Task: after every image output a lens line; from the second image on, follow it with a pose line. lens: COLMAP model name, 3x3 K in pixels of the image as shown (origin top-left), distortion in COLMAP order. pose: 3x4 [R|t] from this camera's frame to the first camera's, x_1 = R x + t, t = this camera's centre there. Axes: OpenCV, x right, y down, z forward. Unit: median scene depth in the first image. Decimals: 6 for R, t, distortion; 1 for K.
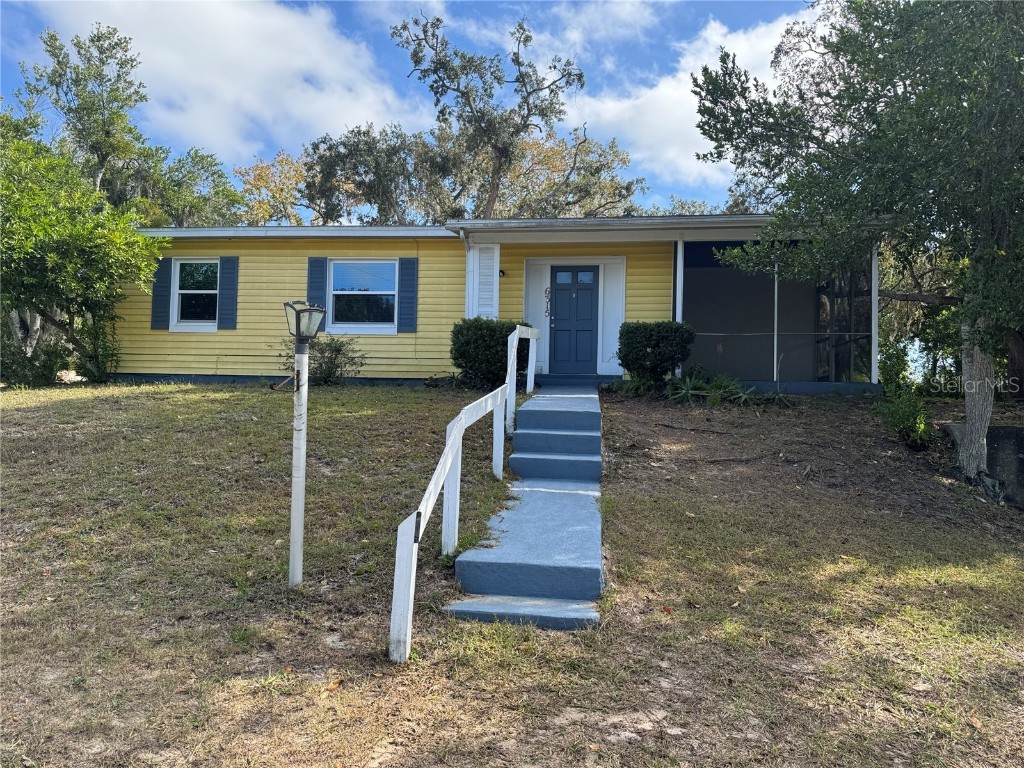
lens RADIAL K [[723.6, 0, 512.0], [0, 723.6, 384.0], [0, 0, 1]] dist [0.067021, -0.068772]
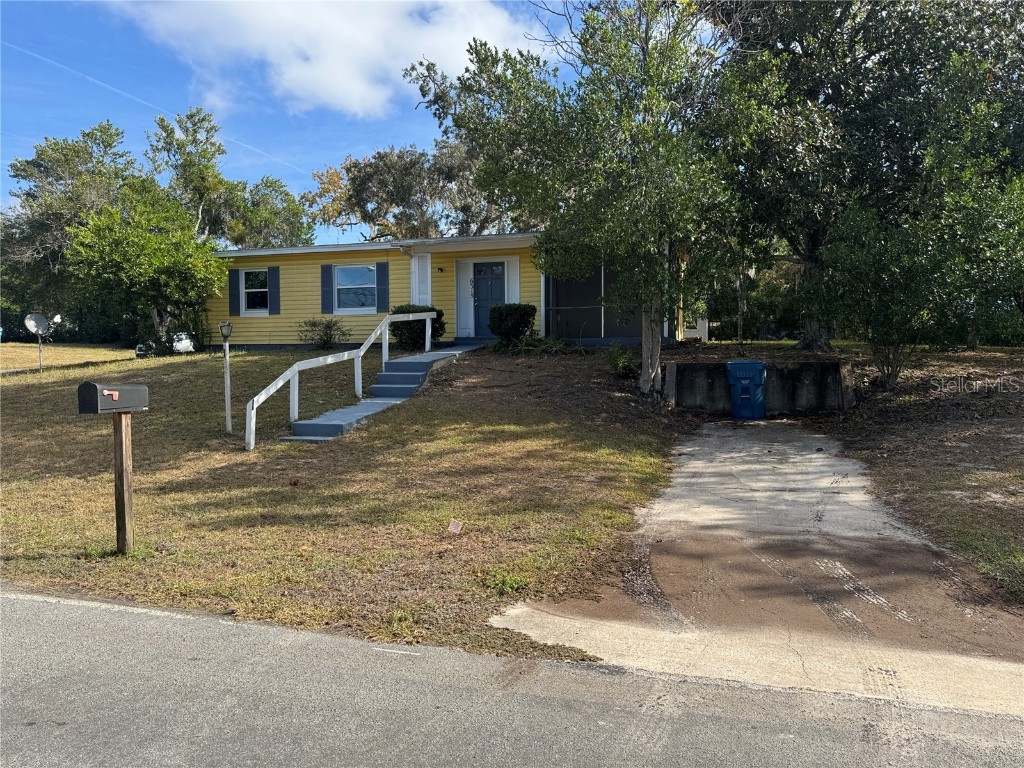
lens RADIAL K [[714.1, 0, 512.0], [0, 714.1, 384.0], [0, 0, 1]] dist [0.123821, -0.187978]
pose [[0.985178, -0.023476, -0.169920, 0.357465], [0.034792, 0.997348, 0.063928, -0.007605], [0.167968, -0.068892, 0.983382, -0.425401]]
